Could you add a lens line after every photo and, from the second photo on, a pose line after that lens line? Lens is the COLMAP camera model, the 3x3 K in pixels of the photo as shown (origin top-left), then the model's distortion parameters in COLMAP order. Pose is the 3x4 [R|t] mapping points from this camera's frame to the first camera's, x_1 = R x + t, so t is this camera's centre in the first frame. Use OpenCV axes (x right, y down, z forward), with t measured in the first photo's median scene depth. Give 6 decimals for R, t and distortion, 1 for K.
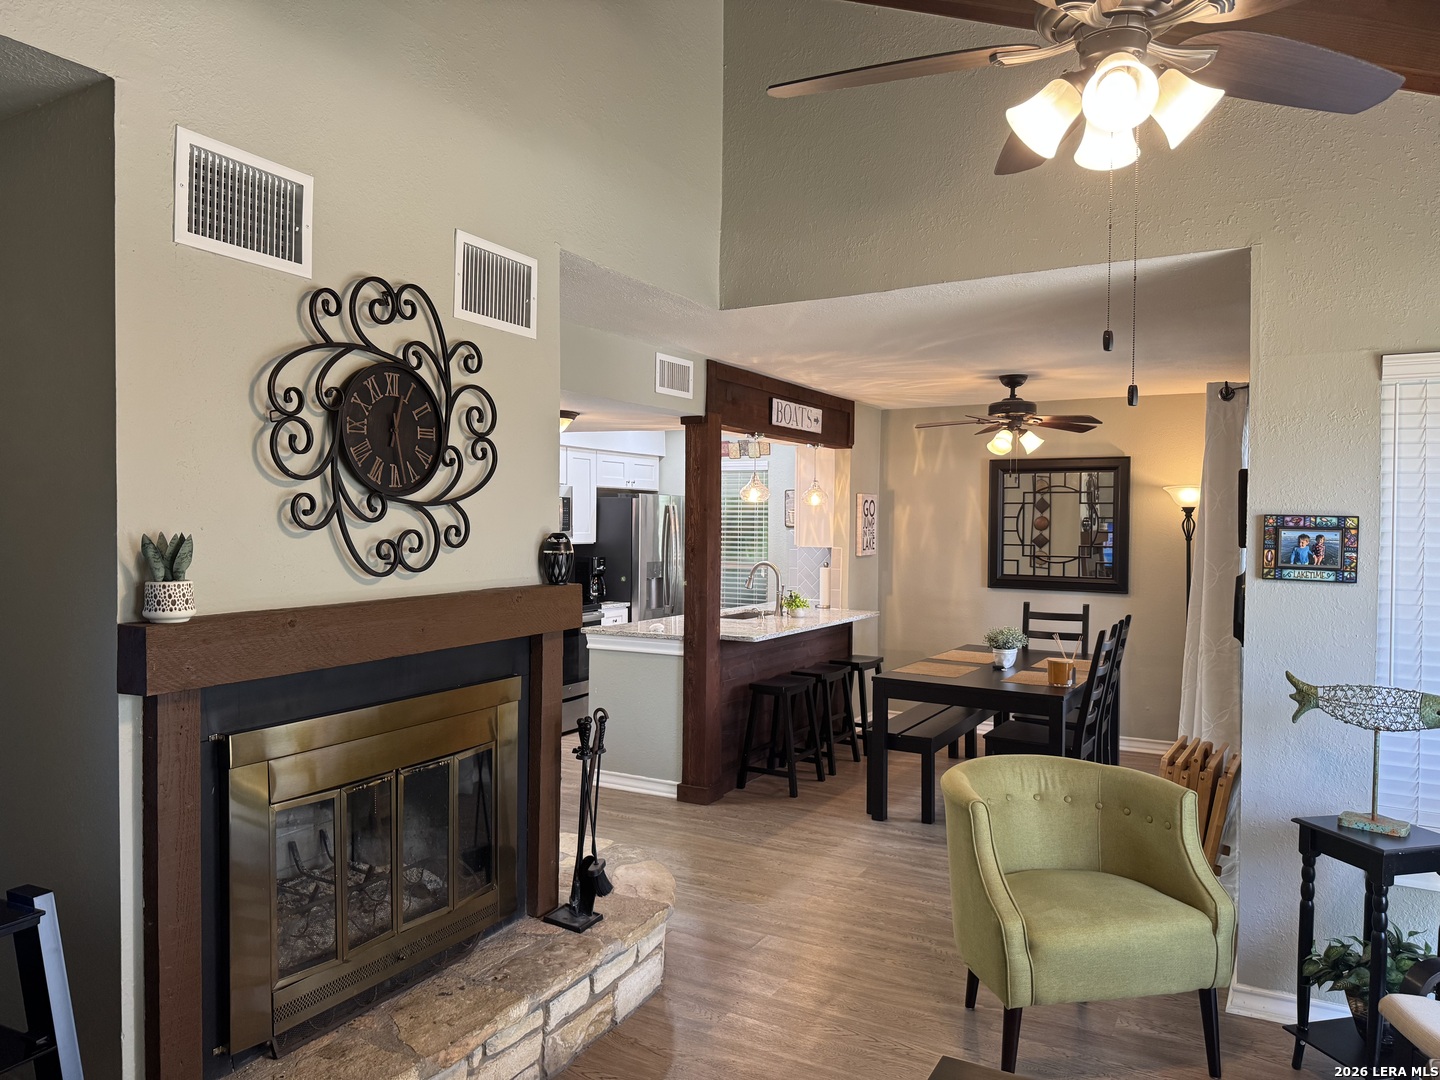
lens RADIAL K [[1018.0, 0, 708.8], [0, 1018.0, 551.3], [0, 0, 1]] dist [0.161810, -0.270825]
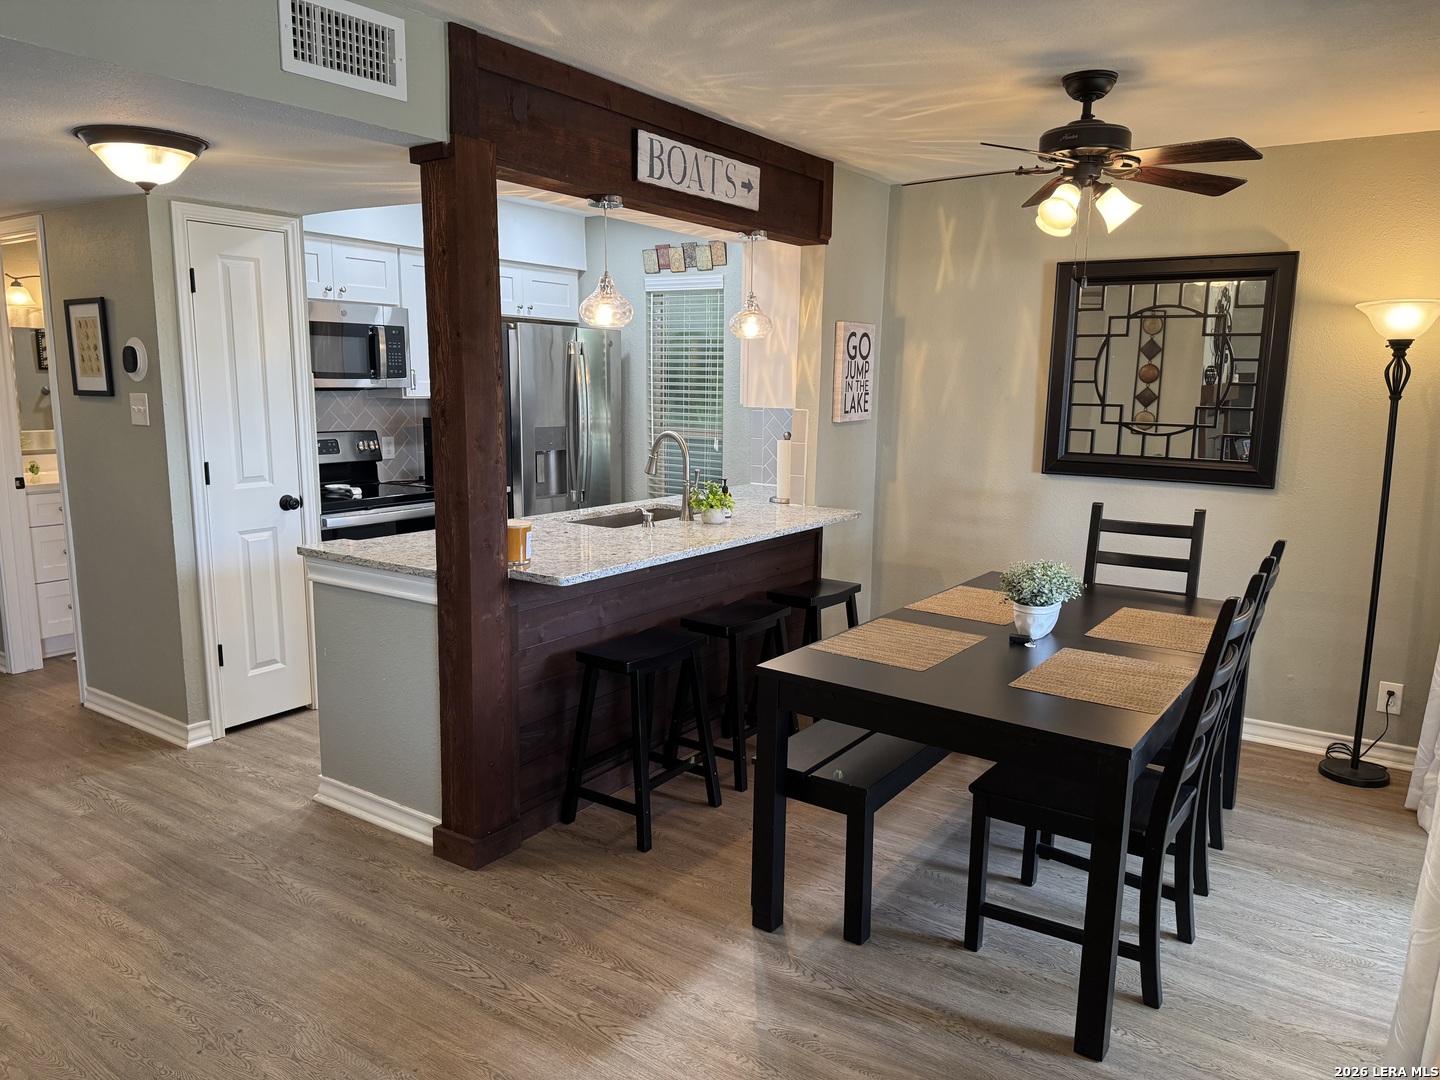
lens RADIAL K [[1018.0, 0, 708.8], [0, 1018.0, 551.3], [0, 0, 1]] dist [0.161810, -0.270825]
pose [[0.995560, 0.021665, -0.091605, 0.144455], [-0.008668, 0.990119, 0.139959, -0.004990], [0.093732, -0.138544, 0.985911, 0.396977]]
